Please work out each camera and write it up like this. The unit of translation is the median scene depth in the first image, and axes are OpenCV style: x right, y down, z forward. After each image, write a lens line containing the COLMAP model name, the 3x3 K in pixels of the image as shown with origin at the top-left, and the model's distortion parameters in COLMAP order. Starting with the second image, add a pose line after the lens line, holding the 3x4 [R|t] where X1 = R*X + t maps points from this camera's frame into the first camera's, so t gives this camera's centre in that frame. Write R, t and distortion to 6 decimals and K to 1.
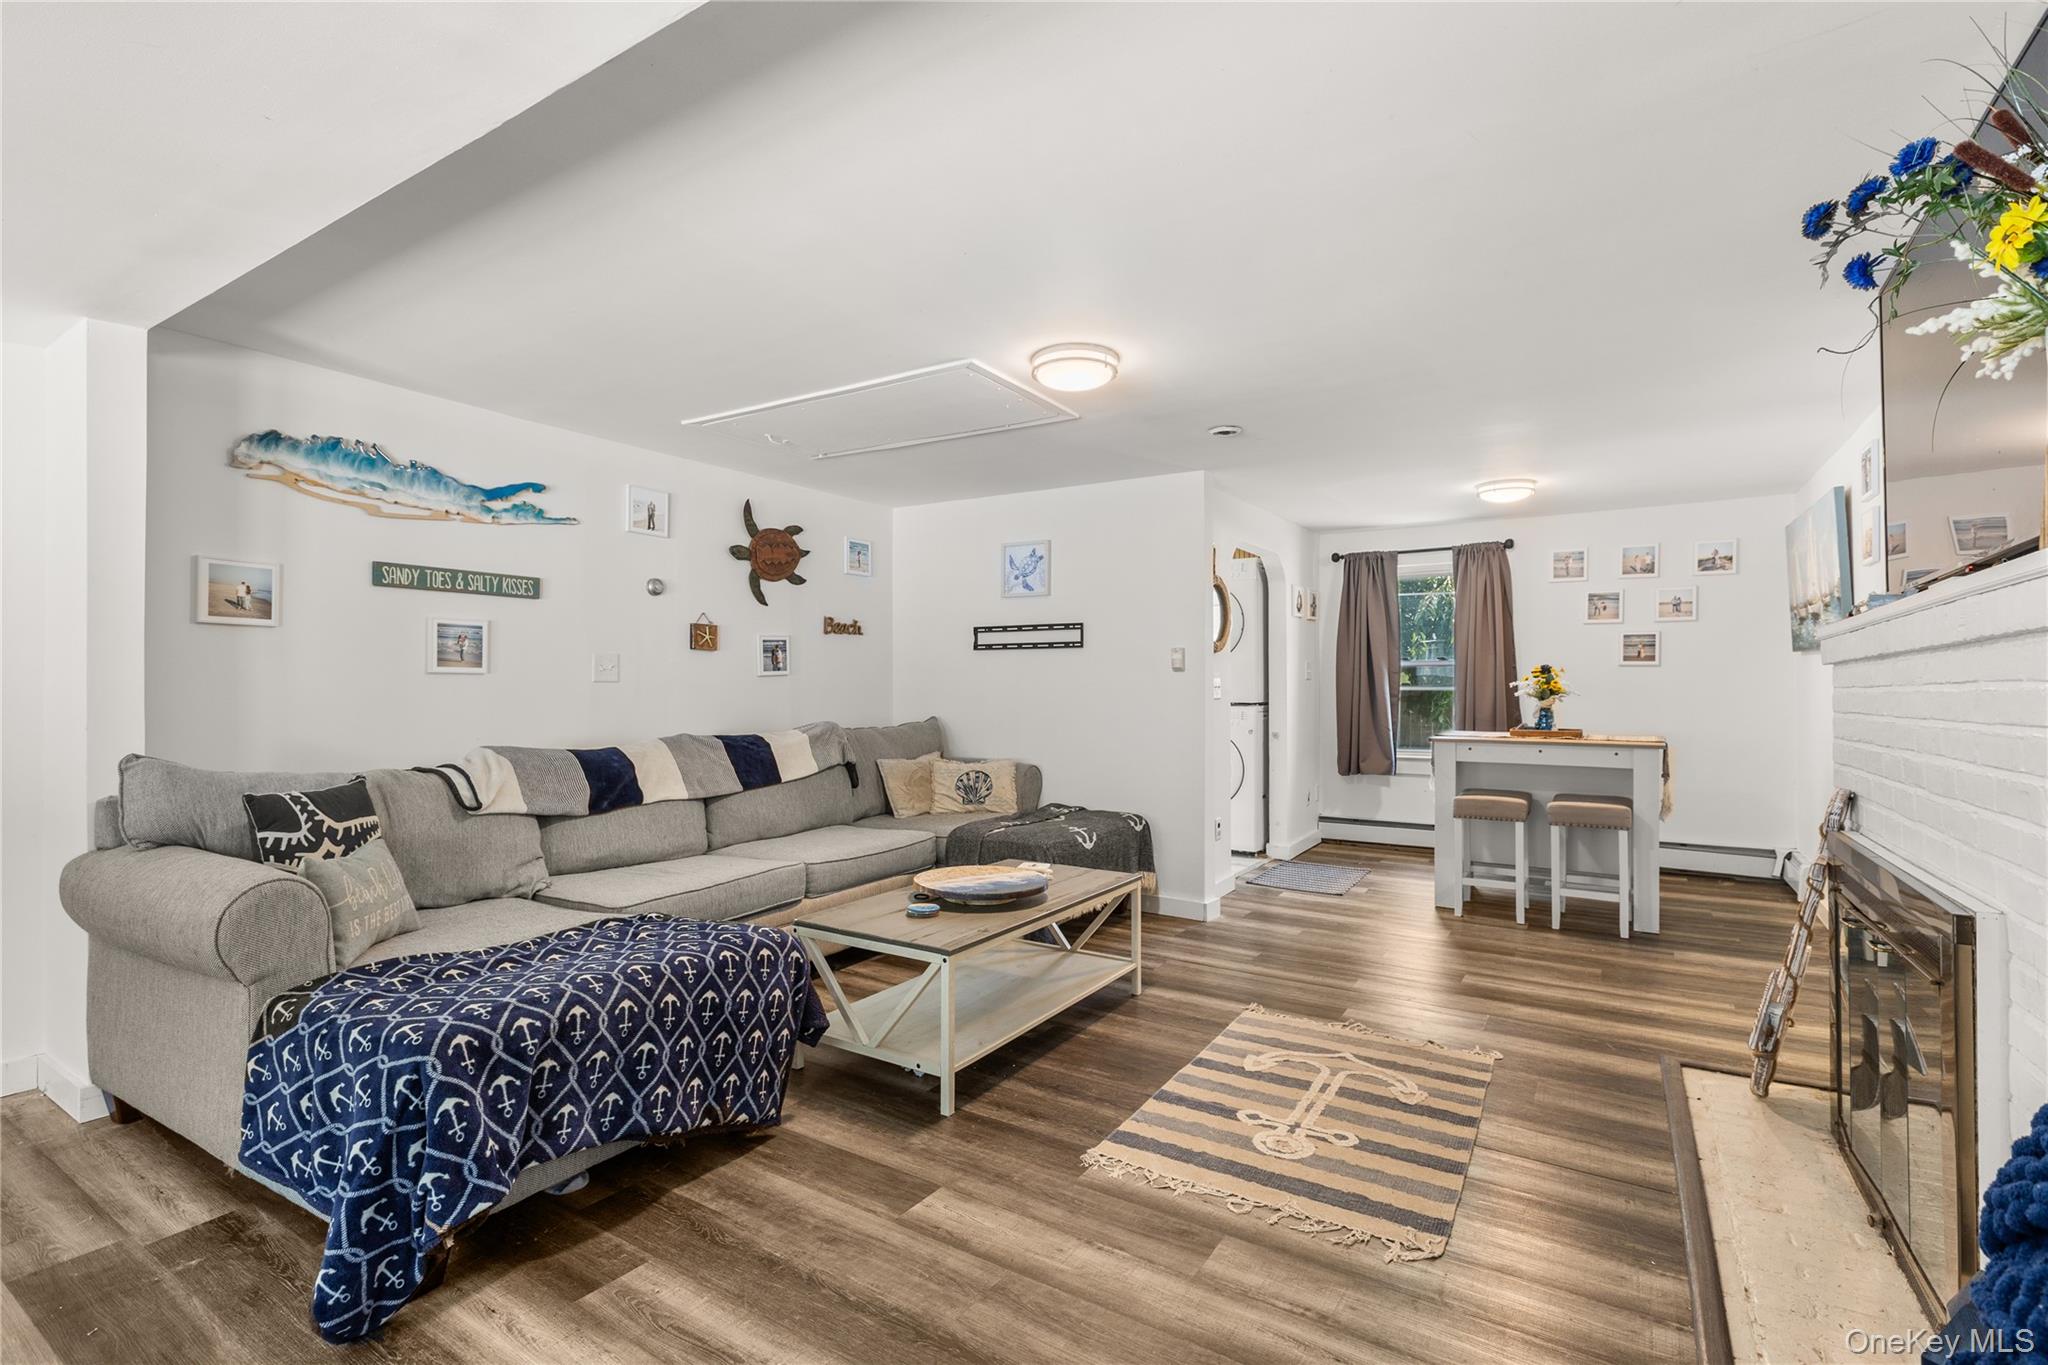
lens RADIAL K [[947.2, 0, 1010.7], [0, 947.2, 678.6], [0, 0, 1]] dist [0.001673, 0.000587]
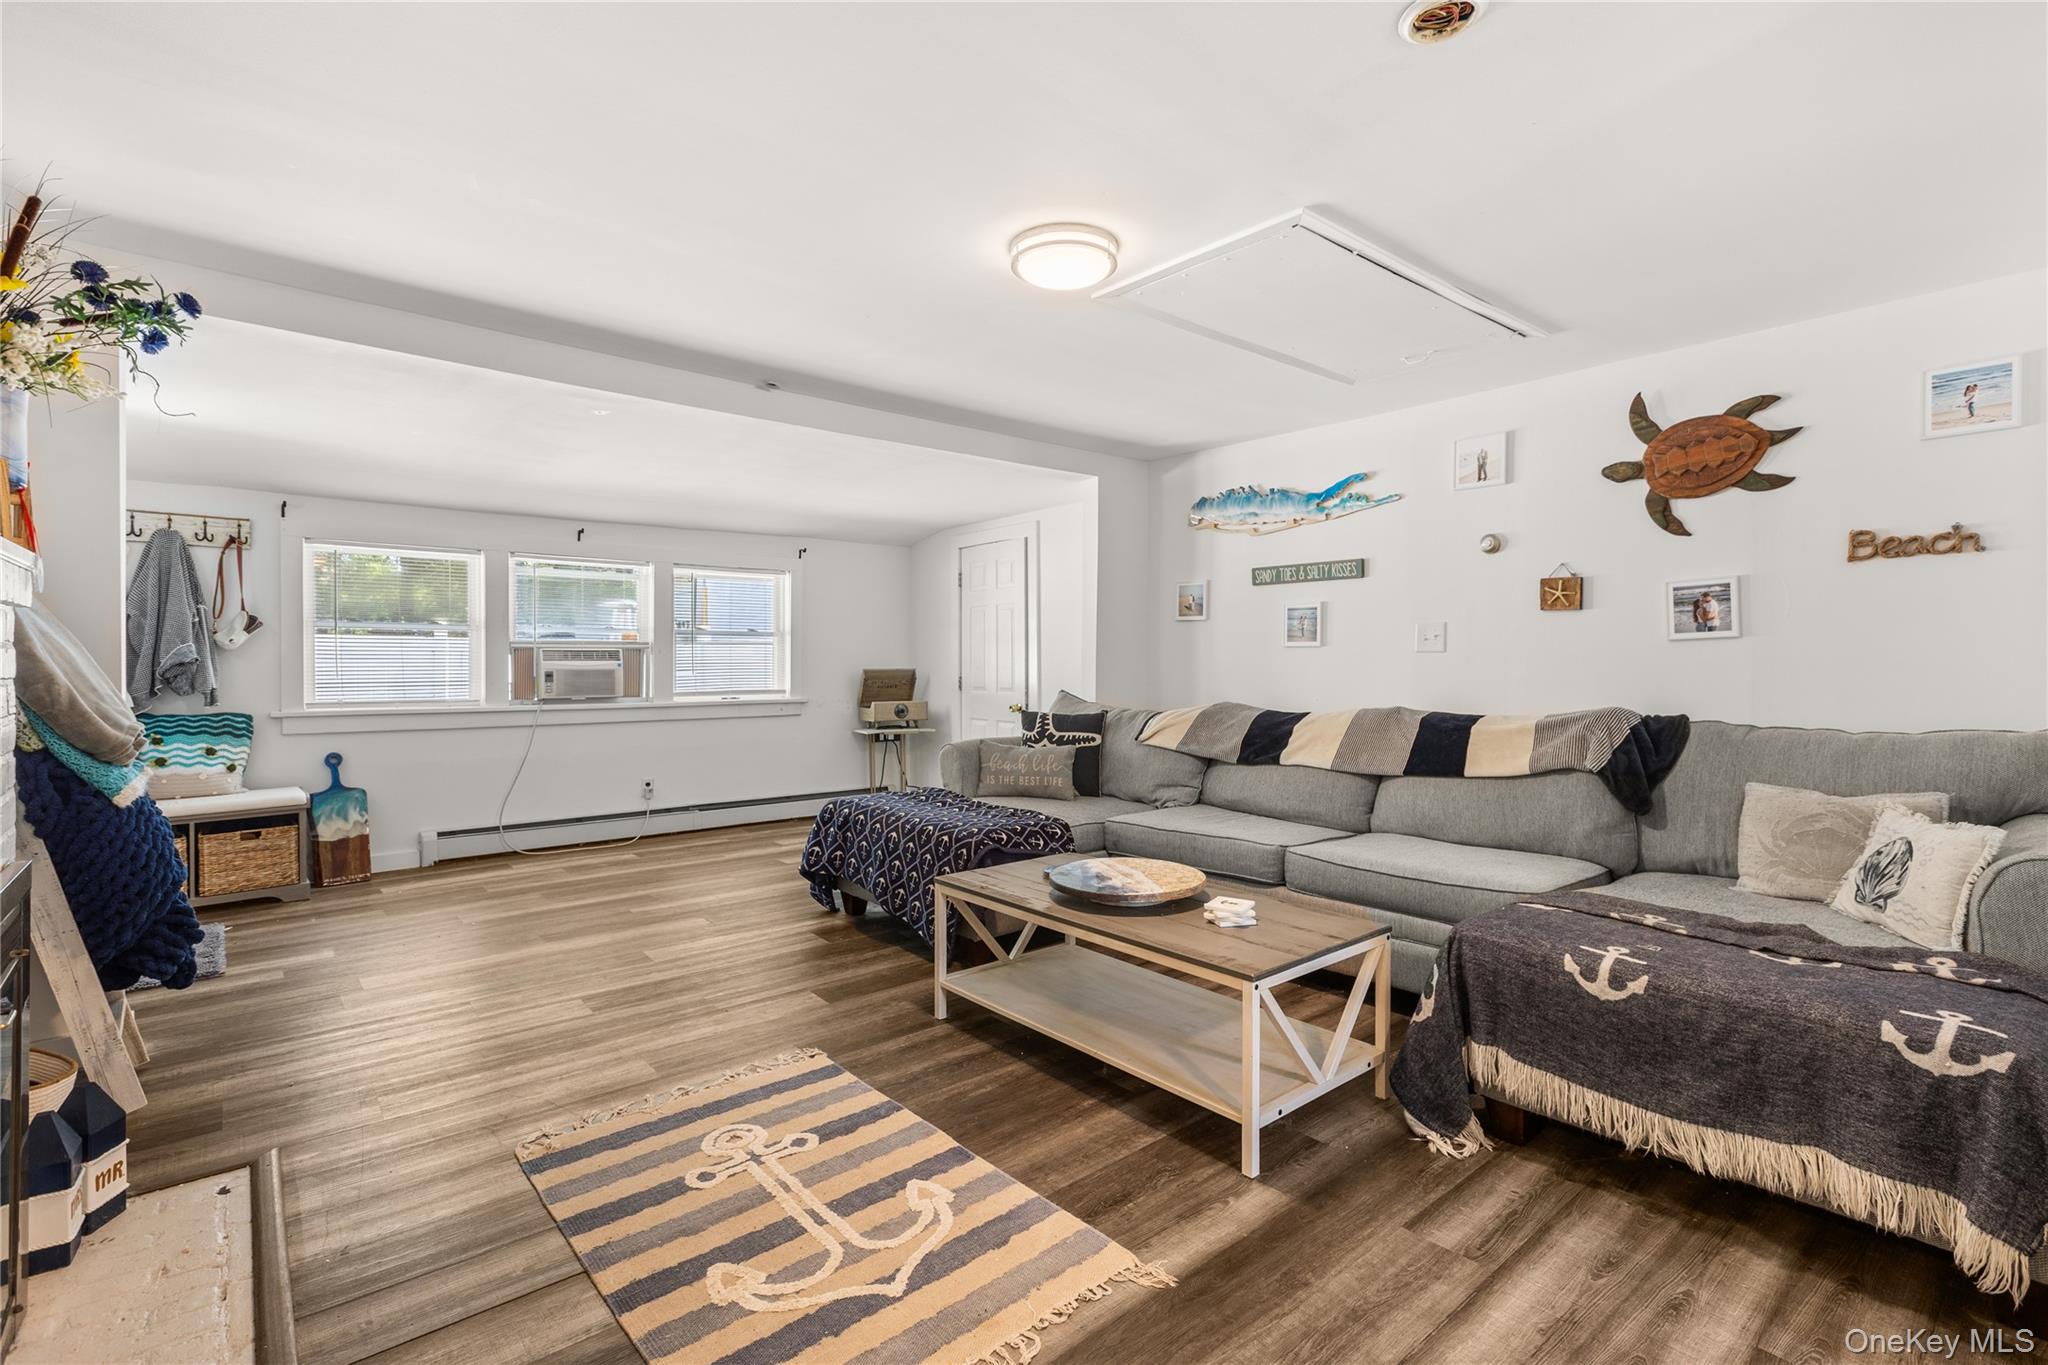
lens RADIAL K [[947.2, 0, 1030.4], [0, 947.2, 670.3], [0, 0, 1]] dist [0.001673, 0.000587]
pose [[-0.294047, 0.008812, -0.955750, 0.654530], [0.007906, 0.999946, 0.006787, 0.013093], [0.955758, -0.005560, -0.294100, 0.931668]]
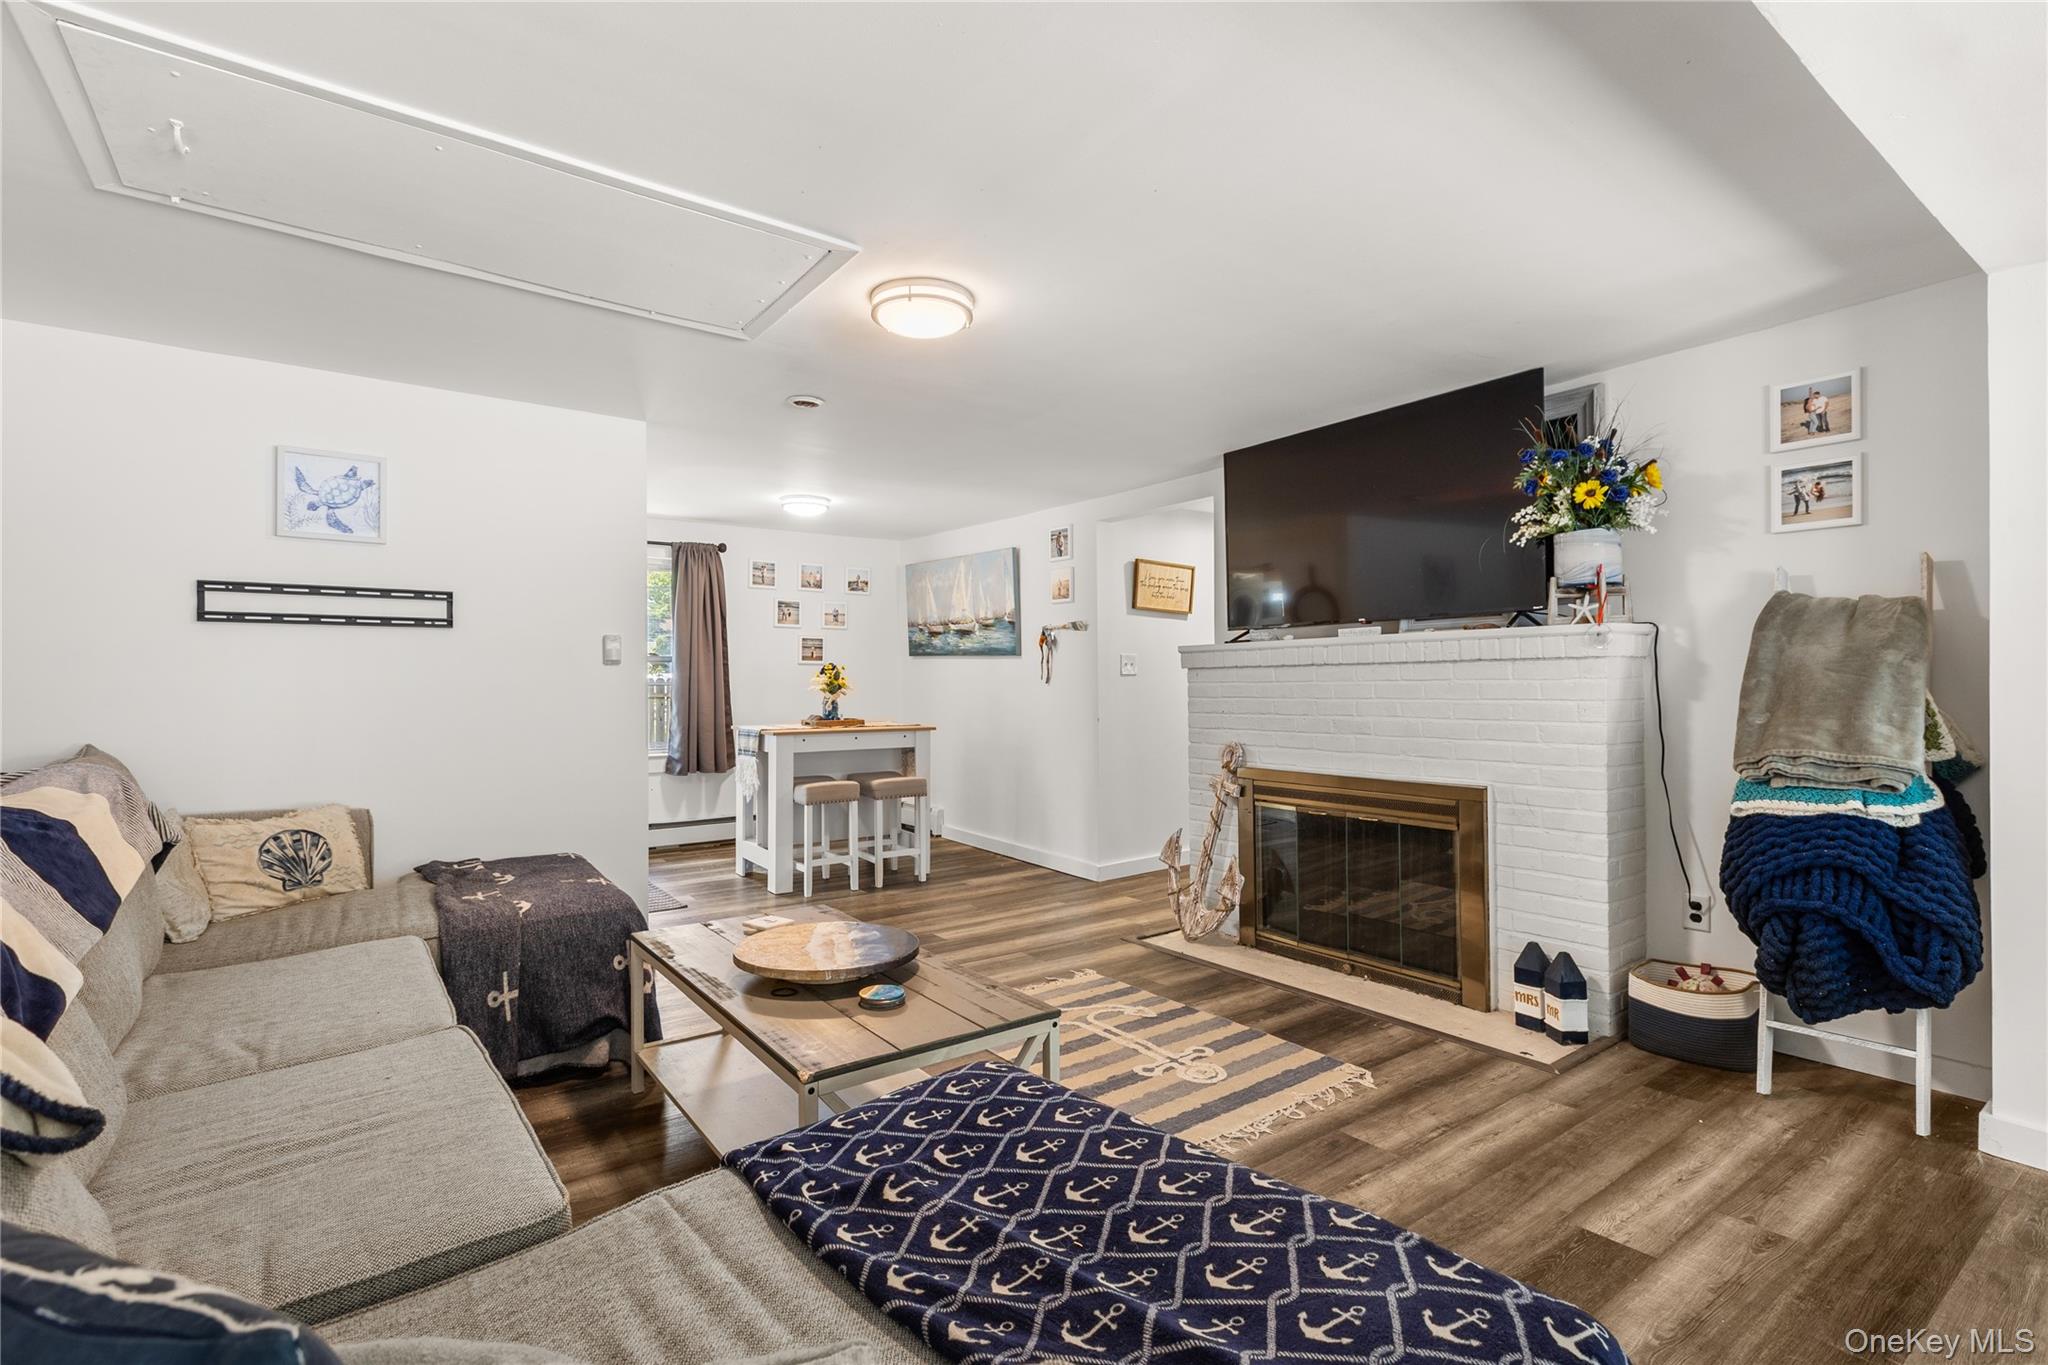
lens RADIAL K [[947.2, 0, 1023.2], [0, 947.2, 681.5], [0, 0, 1]] dist [0.001673, 0.000587]
pose [[0.359237, -0.003173, 0.933241, -0.532273], [-0.005298, 0.999971, 0.005439, -0.000016], [-0.933231, -0.006899, 0.359209, 0.470619]]
